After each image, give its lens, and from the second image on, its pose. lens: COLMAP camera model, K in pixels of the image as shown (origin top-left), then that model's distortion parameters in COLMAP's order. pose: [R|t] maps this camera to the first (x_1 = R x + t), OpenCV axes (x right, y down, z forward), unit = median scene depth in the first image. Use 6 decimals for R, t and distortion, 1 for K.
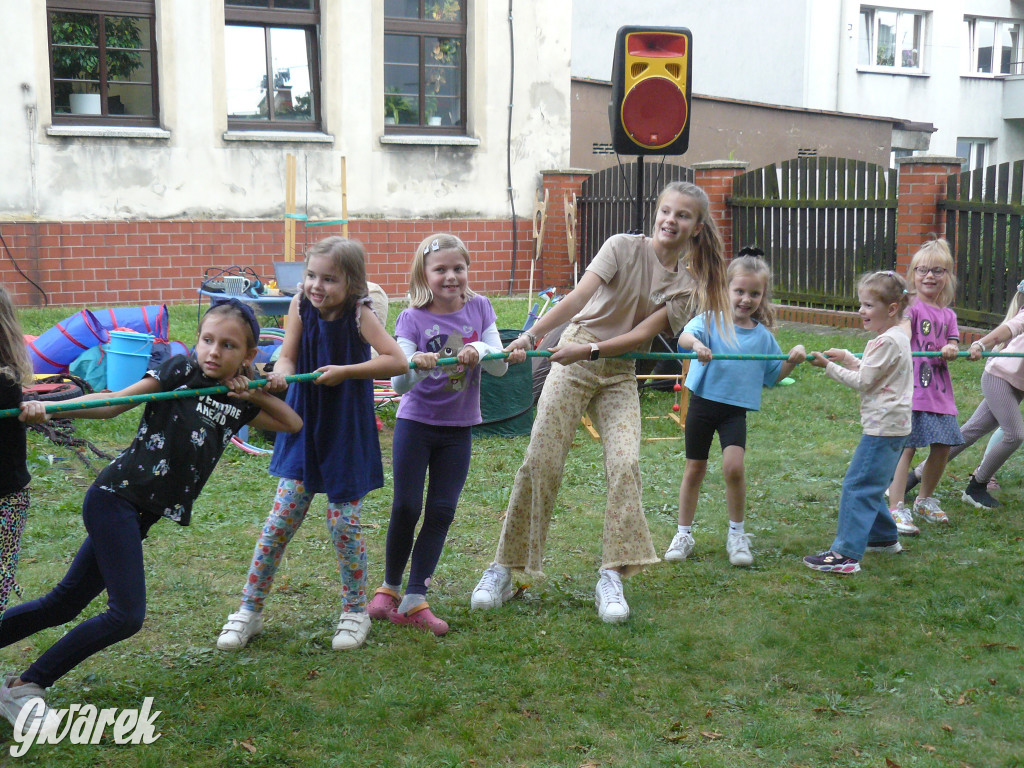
lens RADIAL K [[1500.9, 0, 500.7], [0, 1500.9, 409.9], [0, 0, 1]] dist [-0.073125, 0.466978]
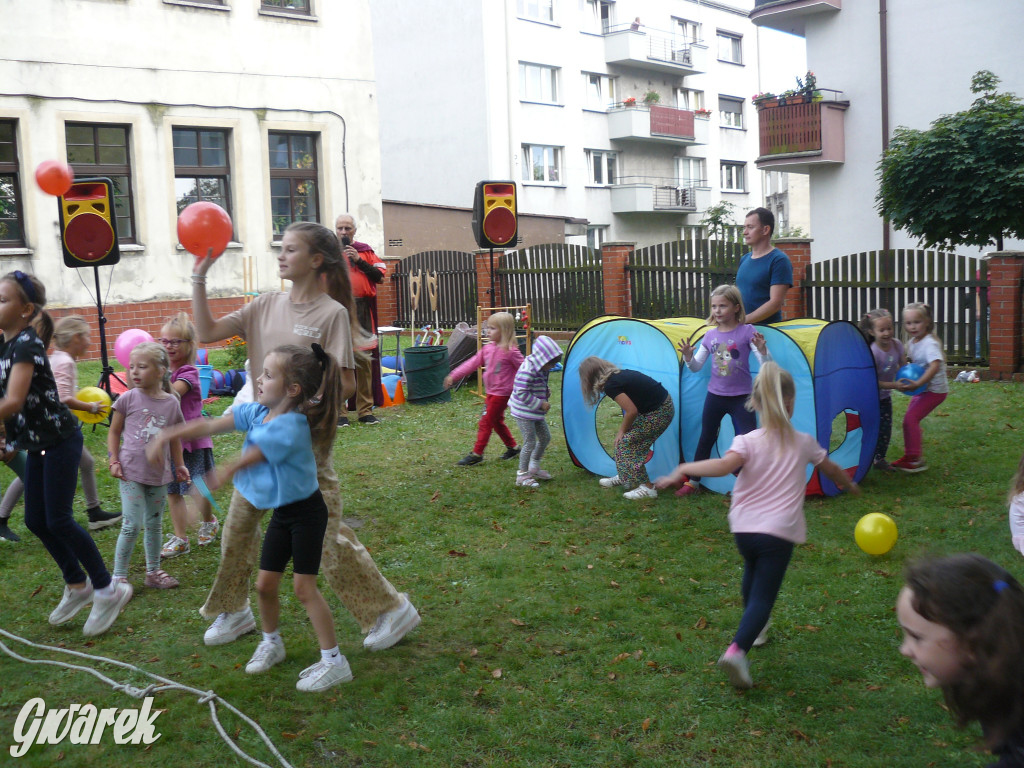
lens RADIAL K [[1100.6, 0, 511.6], [0, 1100.6, 394.3], [0, 0, 1]] dist [-0.189906, 0.223098]
pose [[0.968704, -0.072830, 0.237295, -0.126179], [0.079852, 0.996604, -0.020102, 0.022661], [-0.235025, 0.038422, 0.971230, -0.183142]]
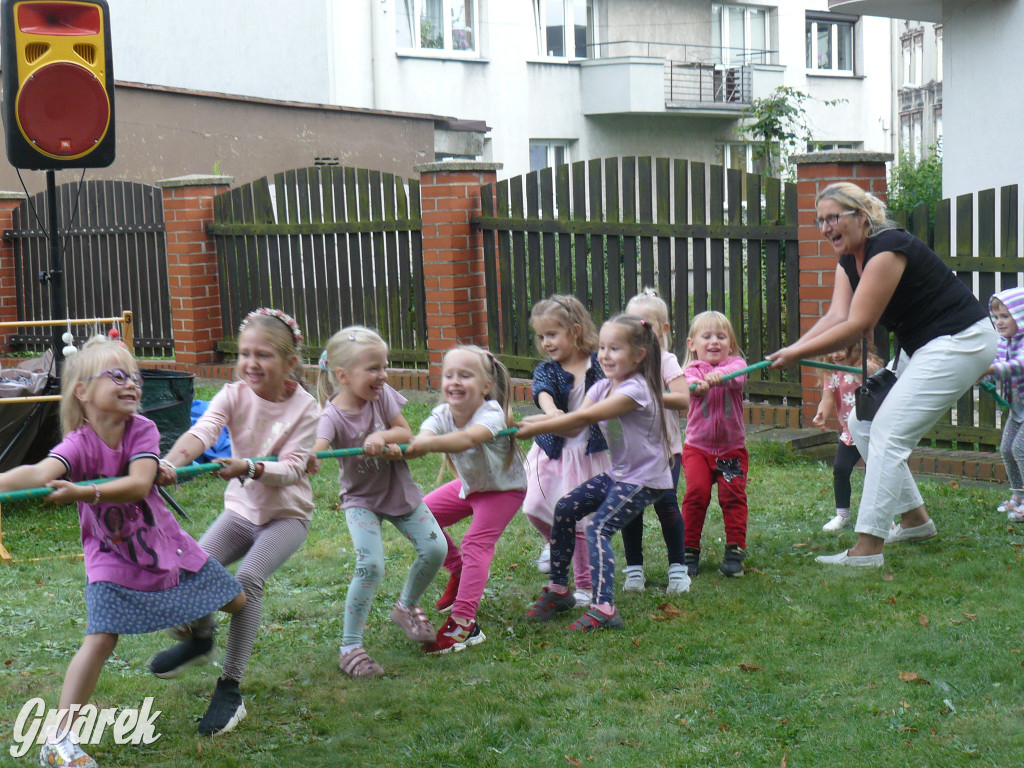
lens RADIAL K [[2016.6, 0, 514.5], [0, 2016.6, 414.3], [0, 0, 1]] dist [0.048923, 0.305180]
pose [[0.962218, -0.060292, 0.265522, 0.024145], [0.073147, 0.996567, -0.038782, 0.002590], [-0.262273, 0.056738, 0.963324, -0.004161]]
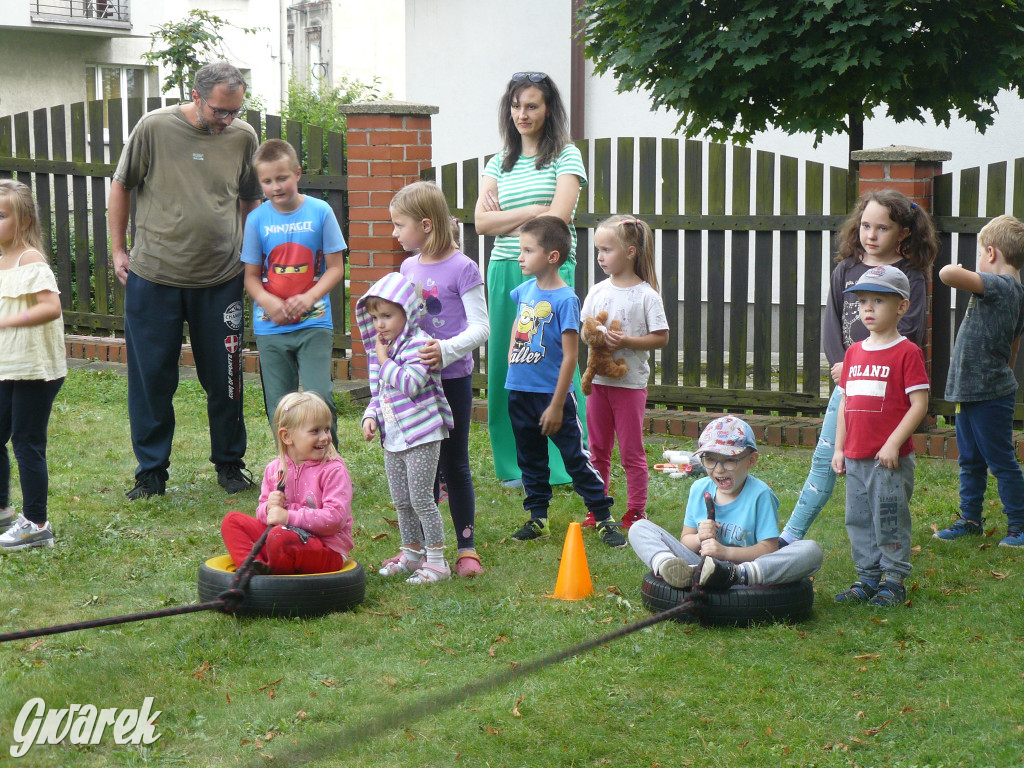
lens RADIAL K [[2396.0, 0, 522.8], [0, 2396.0, 384.1], [0, 0, 1]] dist [0.089191, 0.448390]
pose [[0.837884, -0.064408, 0.542035, -0.092071], [0.085933, 0.996196, -0.014462, 0.006094], [-0.539042, 0.058696, 0.840231, -0.081247]]
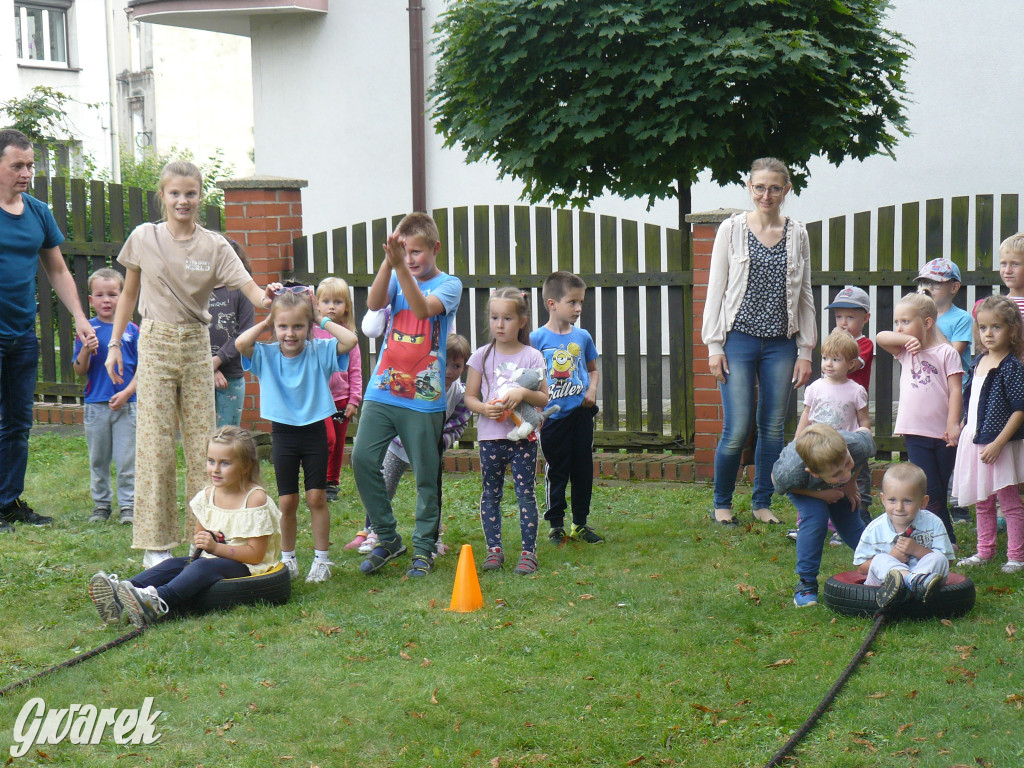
lens RADIAL K [[2360.2, 0, 514.1], [0, 2360.2, 409.1], [0, 0, 1]] dist [0.087092, 0.466513]
pose [[0.794880, -0.079067, 0.601593, -0.143417], [0.114427, 0.993217, -0.020654, 0.009374], [-0.595879, 0.085256, 0.798536, -0.127509]]
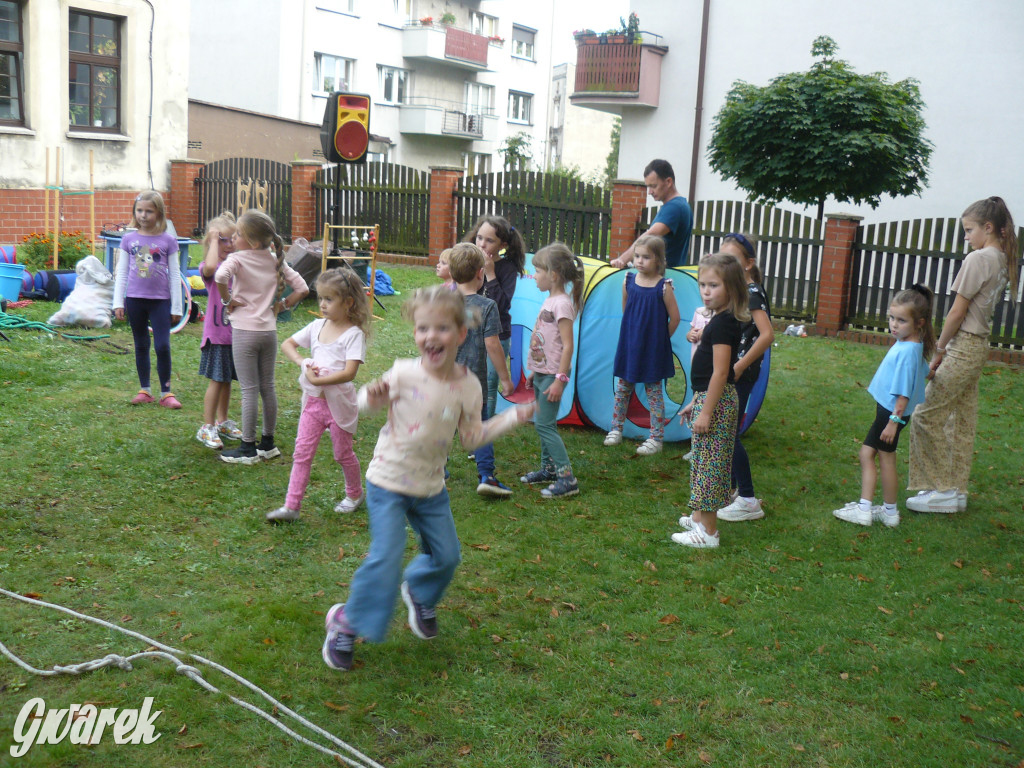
lens RADIAL K [[1100.5, 0, 517.5], [0, 1100.5, 396.0], [0, 0, 1]] dist [-0.189275, 0.222277]
pose [[0.890906, -0.042039, 0.452238, -0.179642], [0.014522, 0.997835, 0.064148, 0.014179], [-0.453955, -0.050582, 0.889587, -0.142959]]
